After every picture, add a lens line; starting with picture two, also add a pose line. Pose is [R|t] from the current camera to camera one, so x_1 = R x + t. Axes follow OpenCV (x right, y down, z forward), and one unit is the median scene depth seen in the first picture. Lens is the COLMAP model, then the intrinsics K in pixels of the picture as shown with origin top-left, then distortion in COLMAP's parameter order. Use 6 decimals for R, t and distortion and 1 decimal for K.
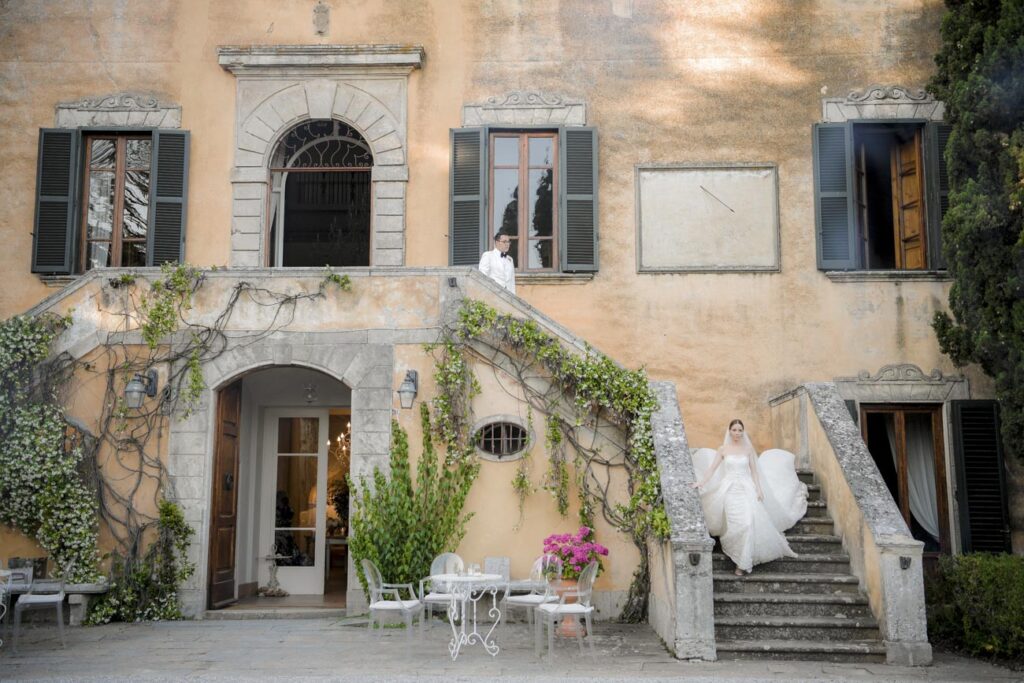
lens RADIAL K [[1125.3, 0, 512.0], [0, 1125.3, 341.5], [0, 0, 1]] dist [0.031135, 0.171940]
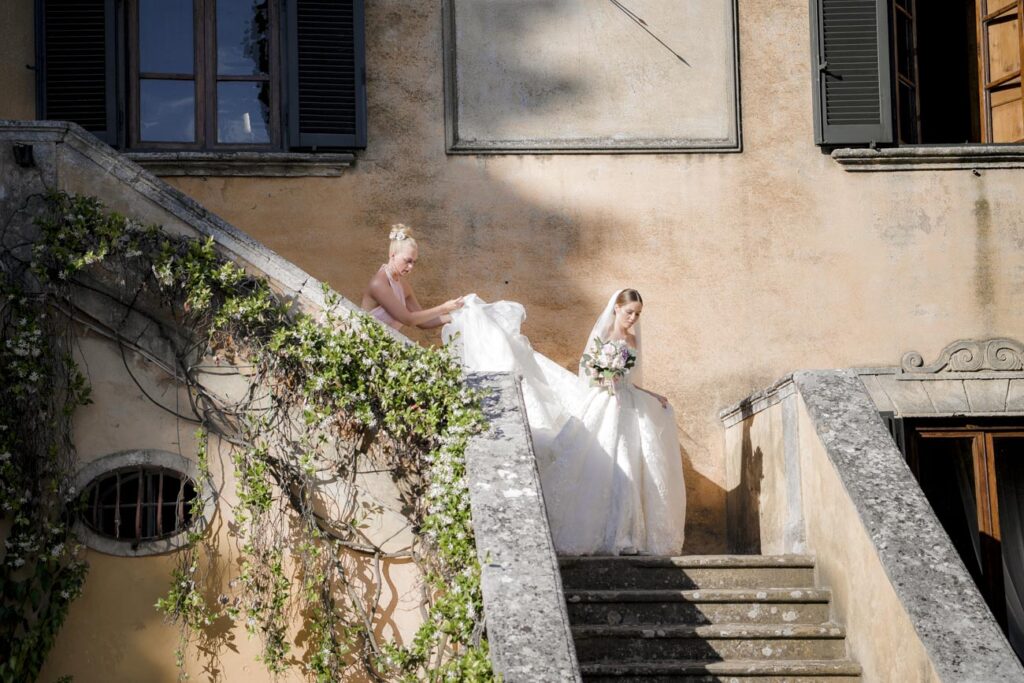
lens RADIAL K [[1973.6, 0, 511.5], [0, 1973.6, 330.6], [0, 0, 1]] dist [0.294394, 0.320944]
pose [[0.993051, -0.009401, 0.117310, 0.045509], [0.010400, 0.999915, -0.007911, 0.025082], [-0.117226, 0.009076, 0.993064, 0.191115]]
